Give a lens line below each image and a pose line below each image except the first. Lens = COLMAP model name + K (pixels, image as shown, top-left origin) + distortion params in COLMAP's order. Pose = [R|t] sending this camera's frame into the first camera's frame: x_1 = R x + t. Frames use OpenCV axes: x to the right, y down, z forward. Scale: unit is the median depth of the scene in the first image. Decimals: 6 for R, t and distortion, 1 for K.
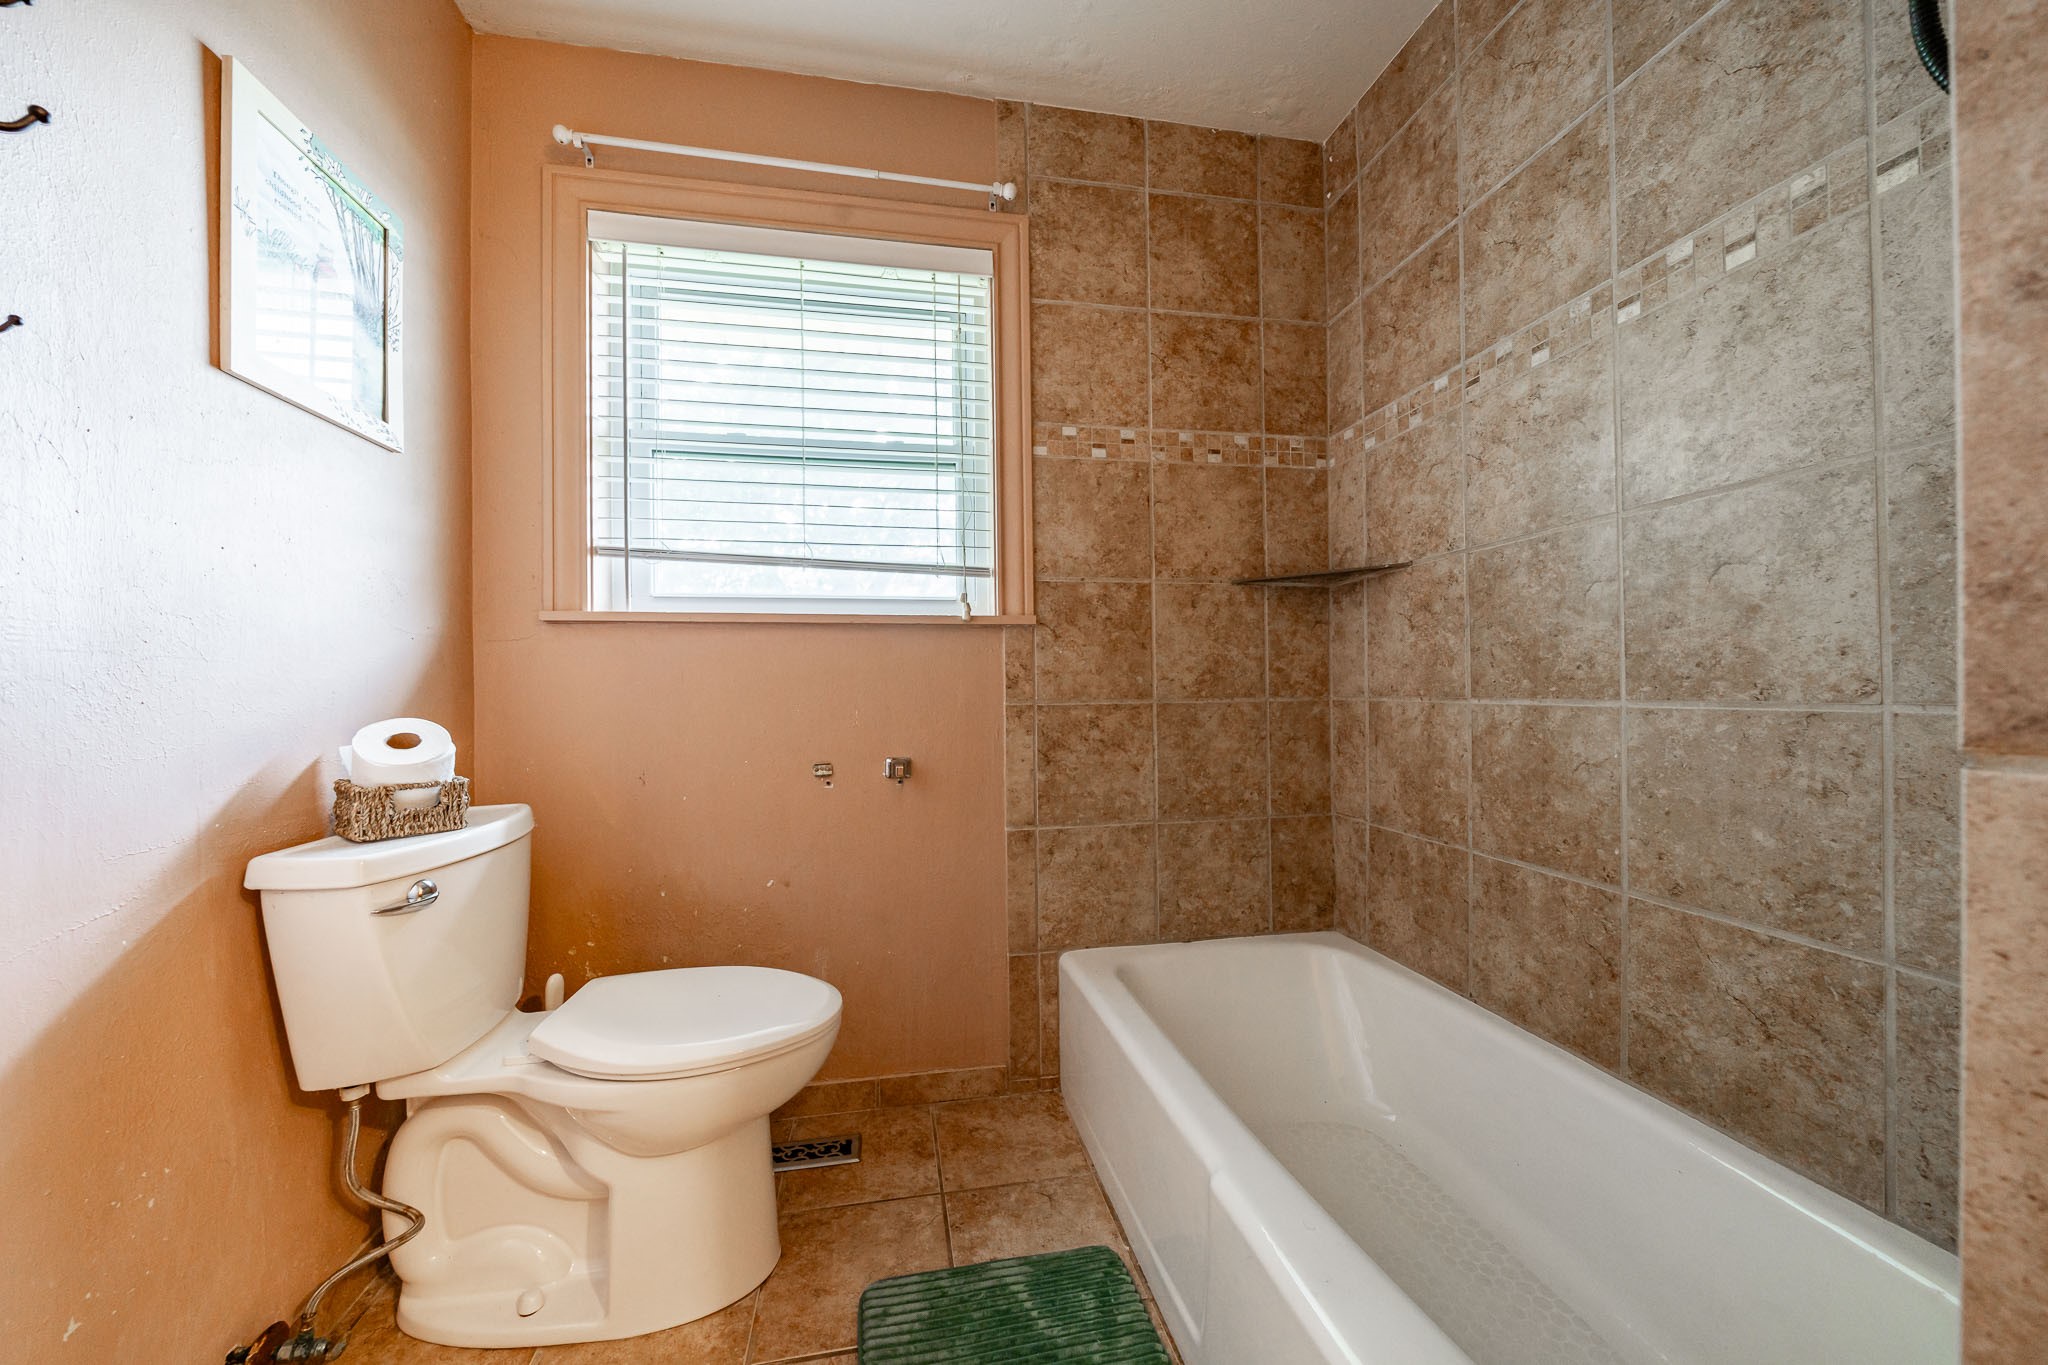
lens RADIAL K [[696.0, 0, 1017.0], [0, 696.0, 684.3], [0, 0, 1]] dist [-0.010257, -0.000322]
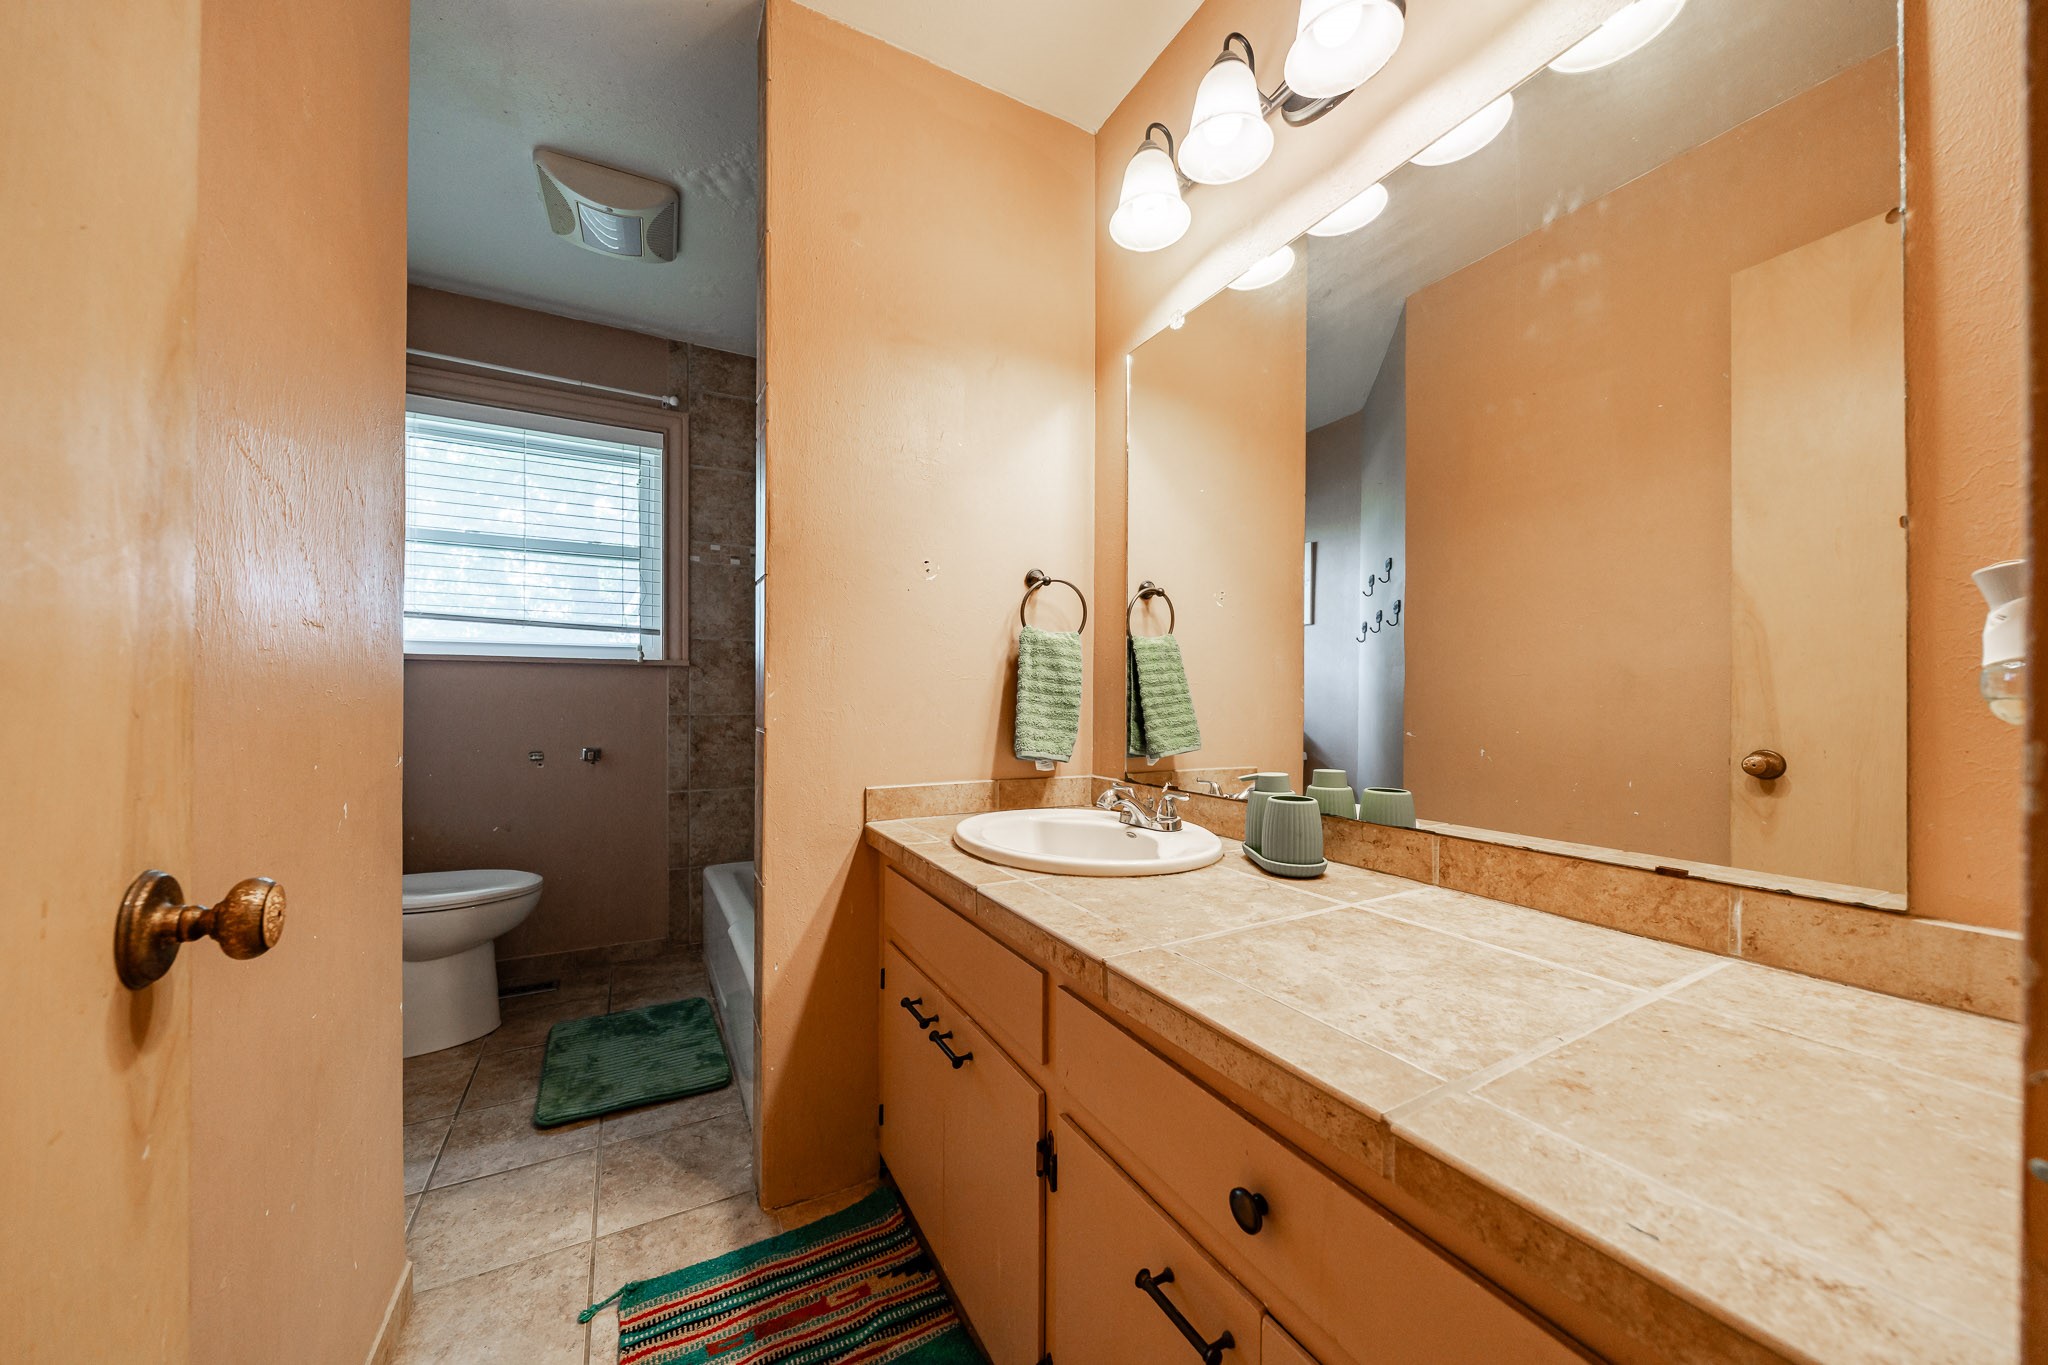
lens RADIAL K [[696.0, 0, 1023.4], [0, 696.0, 693.3], [0, 0, 1]] dist [-0.010257, -0.000322]
pose [[0.951143, 0.010176, 0.308584, 0.268197], [-0.007794, 0.999930, -0.008951, -0.012806], [-0.308654, 0.006108, 0.951155, -0.785082]]
